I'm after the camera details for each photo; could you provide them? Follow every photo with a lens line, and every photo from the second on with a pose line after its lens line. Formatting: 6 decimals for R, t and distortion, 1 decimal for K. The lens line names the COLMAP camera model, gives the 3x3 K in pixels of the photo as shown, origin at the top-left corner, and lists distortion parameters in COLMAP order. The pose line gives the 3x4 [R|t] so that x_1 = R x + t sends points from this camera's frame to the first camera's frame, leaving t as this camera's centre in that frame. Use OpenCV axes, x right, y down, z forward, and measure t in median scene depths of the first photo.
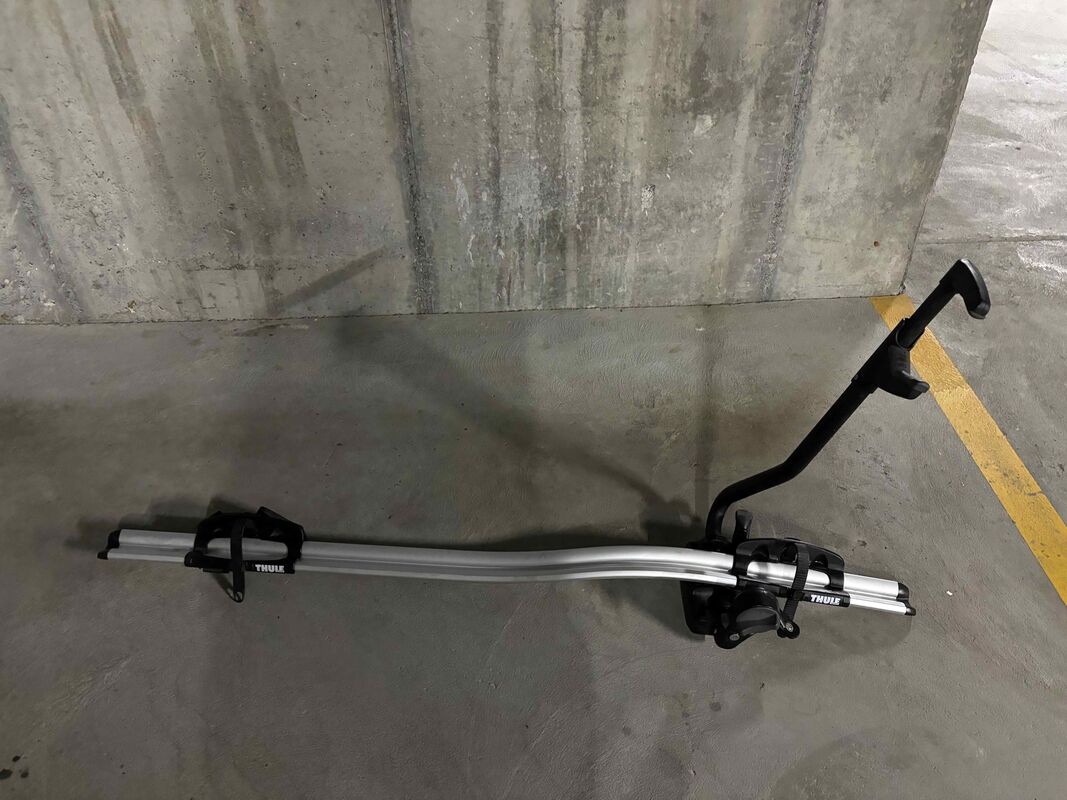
lens RADIAL K [[813.3, 0, 536.9], [0, 813.3, 407.4], [0, 0, 1]] dist [0.053620, -0.063686]
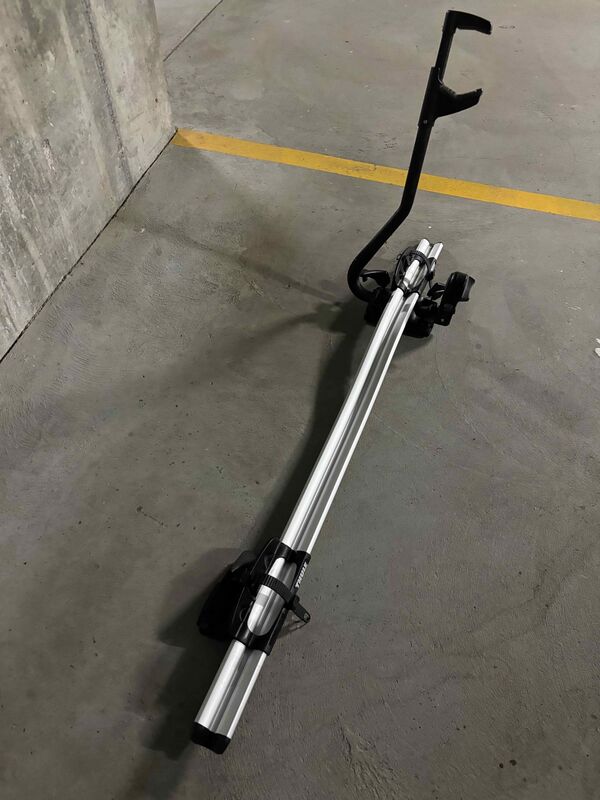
lens RADIAL K [[609.8, 0, 297.1], [0, 609.8, 399.6], [0, 0, 1]] dist [0.053620, -0.063686]
pose [[0.322497, -0.740922, 0.589093, -0.459142], [0.602768, 0.640597, 0.475717, -0.241526], [-0.729840, 0.201669, 0.653195, 0.325612]]
